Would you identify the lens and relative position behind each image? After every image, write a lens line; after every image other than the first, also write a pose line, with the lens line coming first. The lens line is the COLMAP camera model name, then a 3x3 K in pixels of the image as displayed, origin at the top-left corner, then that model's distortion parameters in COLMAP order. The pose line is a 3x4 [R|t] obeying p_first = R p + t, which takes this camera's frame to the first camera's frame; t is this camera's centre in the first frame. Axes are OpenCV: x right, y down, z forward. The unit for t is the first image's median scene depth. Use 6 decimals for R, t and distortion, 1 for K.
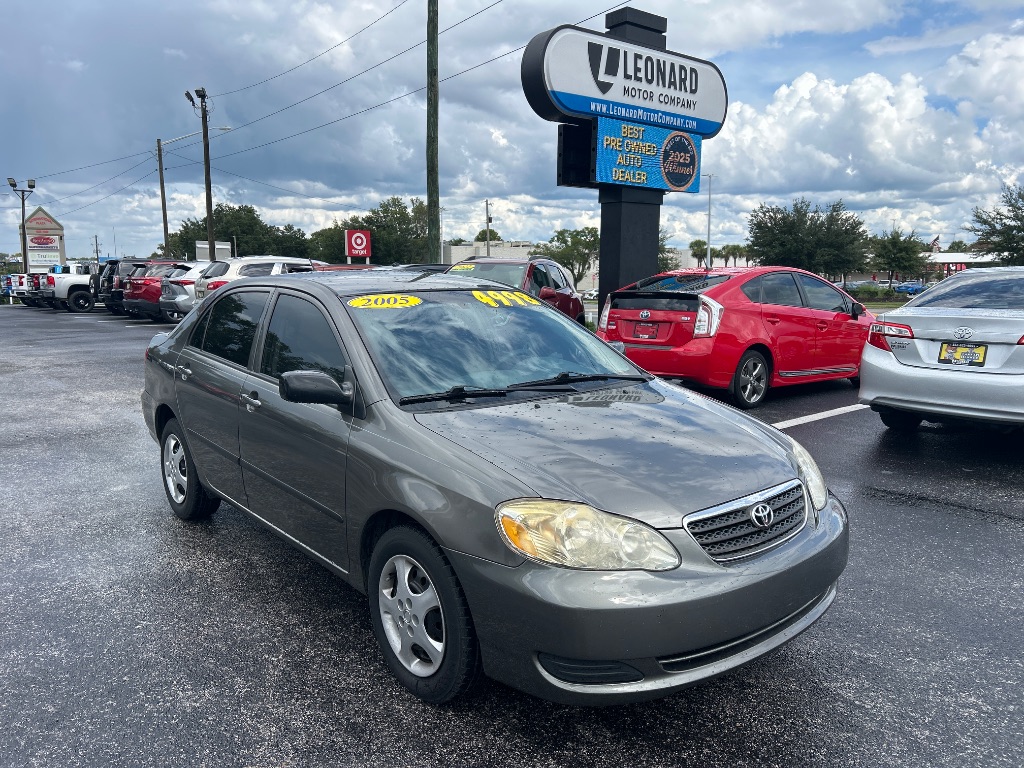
lens RADIAL K [[808.2, 0, 519.9], [0, 808.2, 380.9], [0, 0, 1]] dist [0.069639, -0.081091]
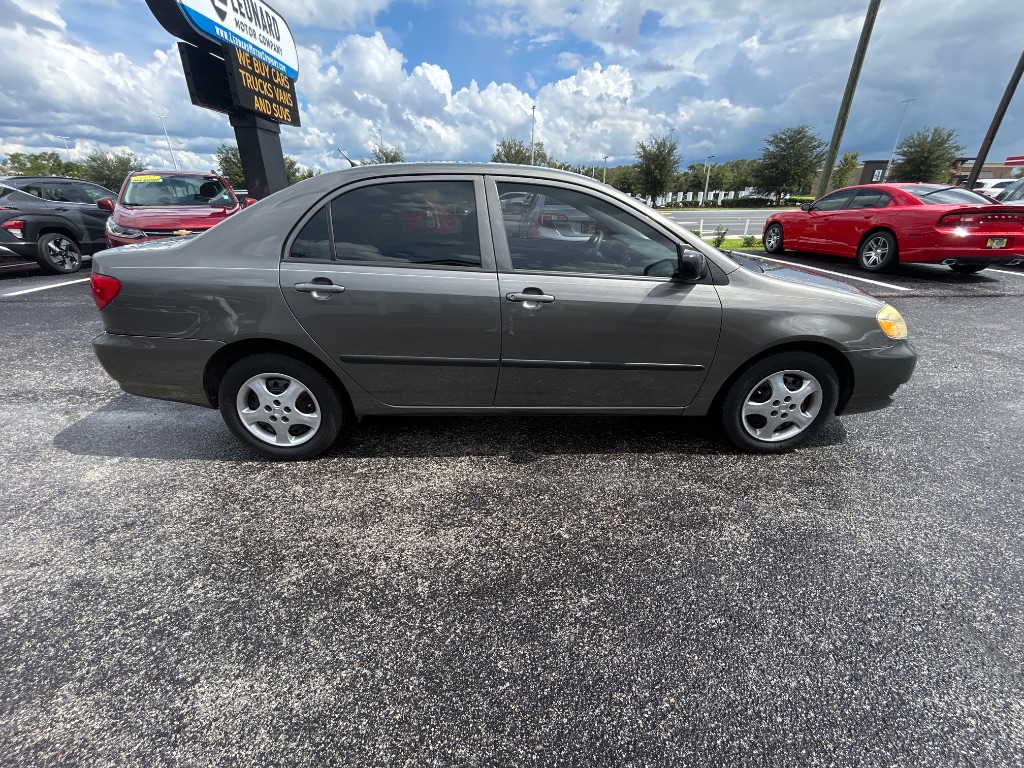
lens RADIAL K [[438.3, 0, 512.0], [0, 438.3, 384.0], [0, 0, 1]] dist [0.001183, 0.000023]
pose [[0.605742, -0.313834, 0.731153, -0.262111], [0.108340, 0.942899, 0.314966, -0.015924], [-0.788251, -0.111575, 0.605154, 0.233730]]
